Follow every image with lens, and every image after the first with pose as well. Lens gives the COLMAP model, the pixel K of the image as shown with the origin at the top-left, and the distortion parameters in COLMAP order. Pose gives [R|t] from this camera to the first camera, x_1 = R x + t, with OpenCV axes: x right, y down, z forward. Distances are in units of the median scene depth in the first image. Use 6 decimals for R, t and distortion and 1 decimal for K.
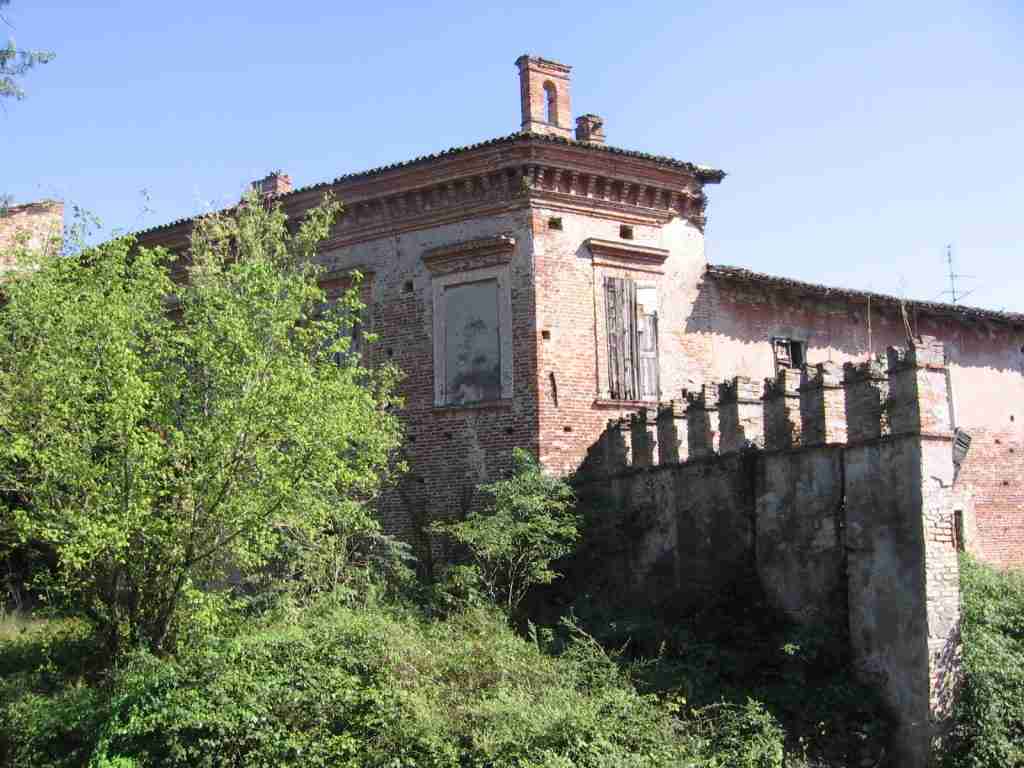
lens RADIAL K [[1057.0, 0, 476.1], [0, 1057.0, 385.5], [0, 0, 1]] dist [-0.113399, -0.012634]
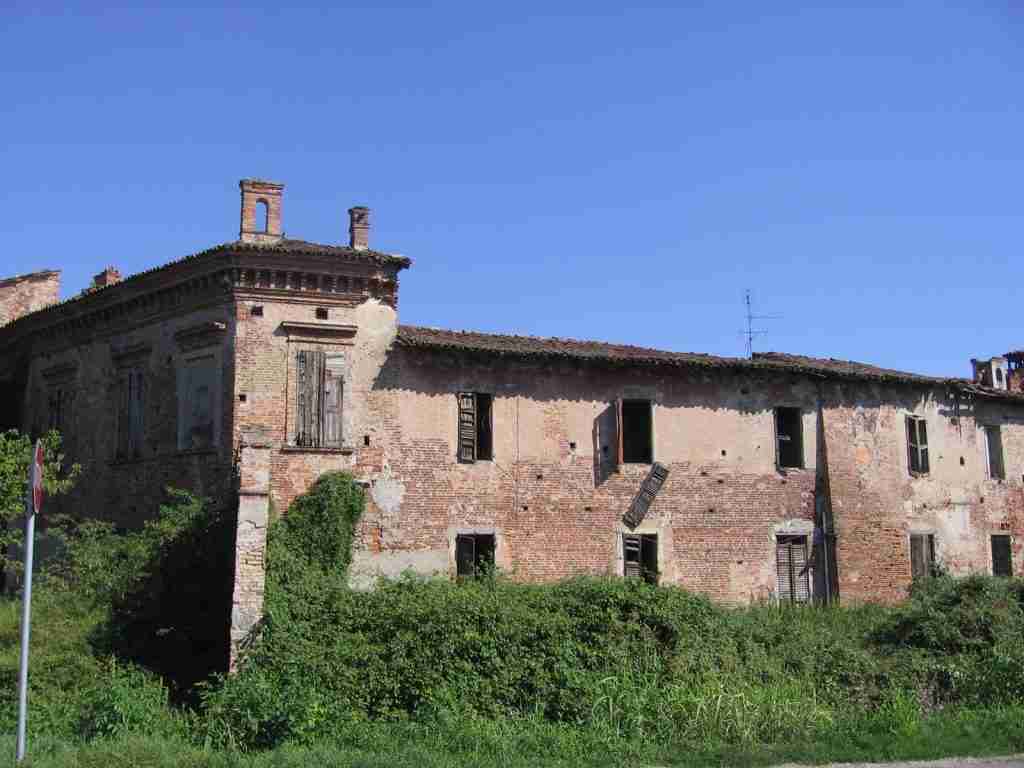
lens RADIAL K [[1057.0, 0, 476.1], [0, 1057.0, 385.5], [0, 0, 1]] dist [-0.113399, -0.012634]
pose [[0.983299, -0.016685, -0.181232, 0.566857], [0.016310, 0.999861, -0.003562, -0.051565], [0.181266, 0.000547, 0.983434, -0.228851]]
